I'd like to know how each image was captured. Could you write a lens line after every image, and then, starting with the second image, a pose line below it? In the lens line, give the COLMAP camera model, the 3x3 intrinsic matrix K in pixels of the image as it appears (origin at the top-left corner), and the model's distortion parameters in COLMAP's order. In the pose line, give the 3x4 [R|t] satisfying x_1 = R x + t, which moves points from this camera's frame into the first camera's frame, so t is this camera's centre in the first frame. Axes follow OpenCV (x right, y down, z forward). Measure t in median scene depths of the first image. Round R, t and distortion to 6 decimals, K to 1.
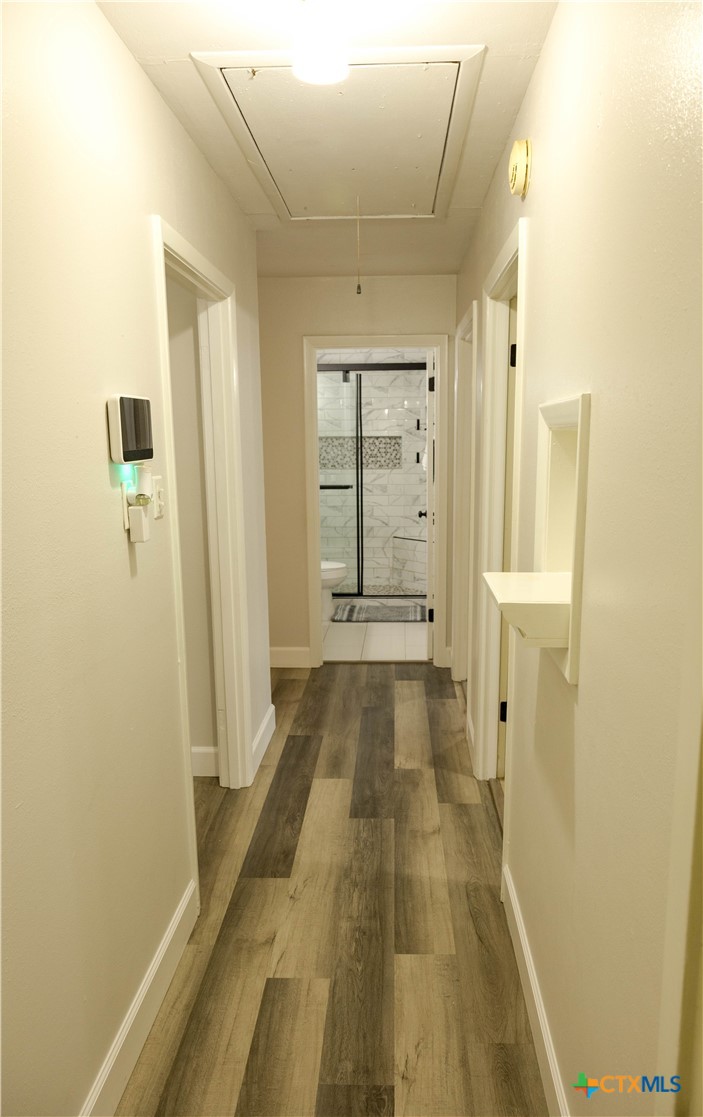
lens RADIAL K [[728.6, 0, 379.8], [0, 728.6, 550.3], [0, 0, 1]] dist [-0.040047, -0.003151]
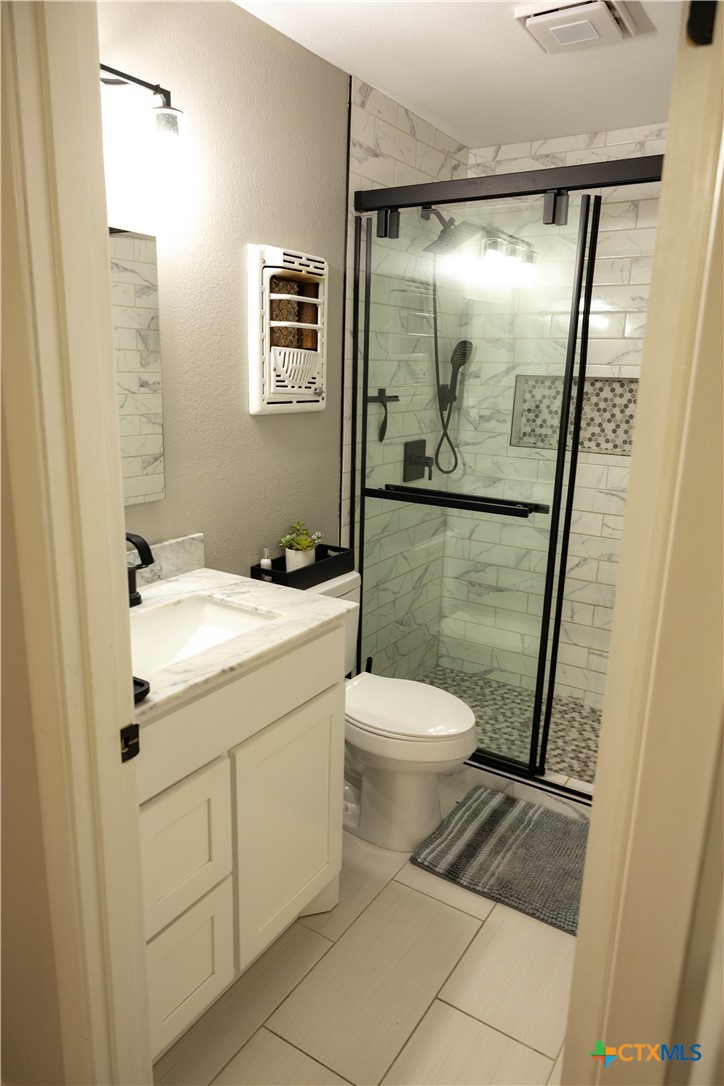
lens RADIAL K [[720.8, 0, 368.1], [0, 720.8, 543.3], [0, 0, 1]] dist [-0.004035, 0.011591]
pose [[0.859743, 0.150410, -0.488077, 0.063088], [-0.112950, 0.987983, 0.105505, -0.088375], [0.498081, -0.035579, 0.866400, 0.554872]]
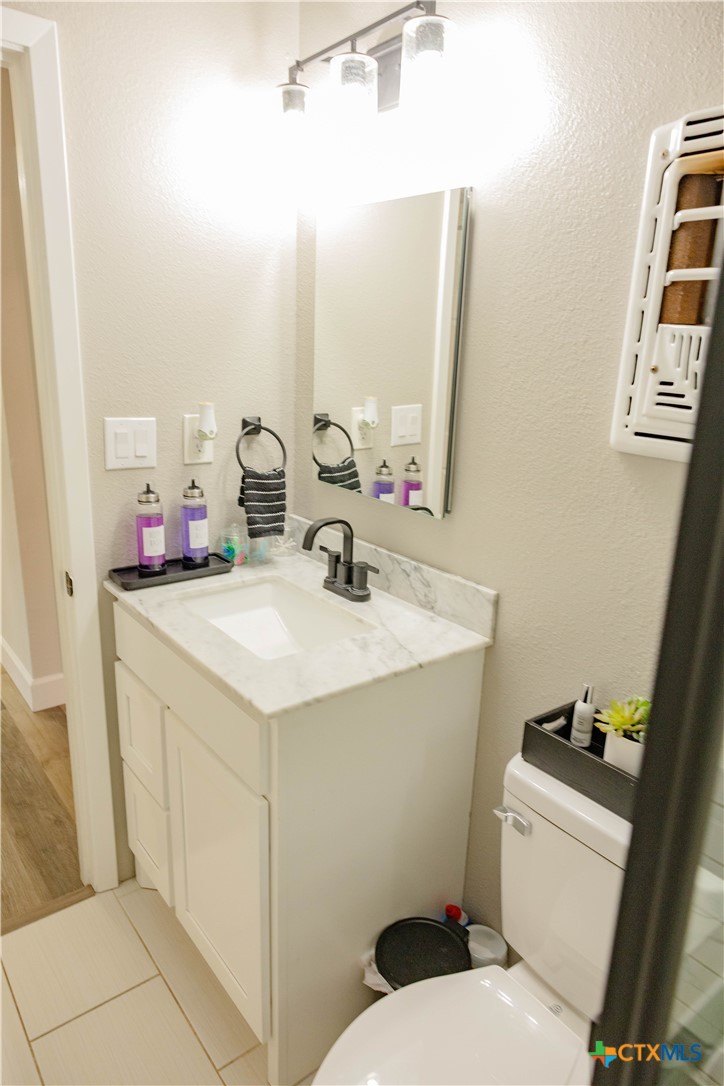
lens RADIAL K [[720.8, 0, 365.2], [0, 720.8, 546.2], [0, 0, 1]] dist [-0.004035, 0.011591]
pose [[-0.776424, 0.157352, -0.610251, 0.013795], [-0.130538, 0.907173, 0.399996, -0.147070], [0.616543, 0.390228, -0.683811, 0.903849]]
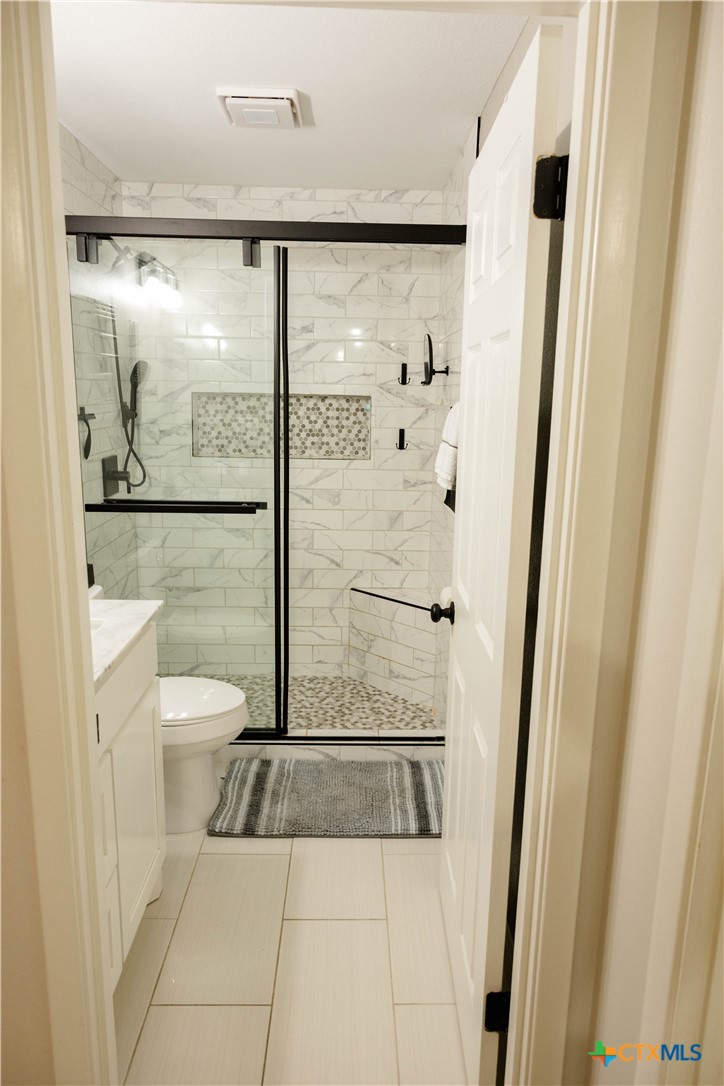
lens RADIAL K [[720.8, 0, 367.7], [0, 720.8, 540.4], [0, 0, 1]] dist [-0.004035, 0.011591]
pose [[0.998173, 0.014739, 0.058597, -0.000377], [-0.017165, 0.999007, 0.041115, -0.075938], [-0.057933, -0.042046, 0.997435, 0.489262]]
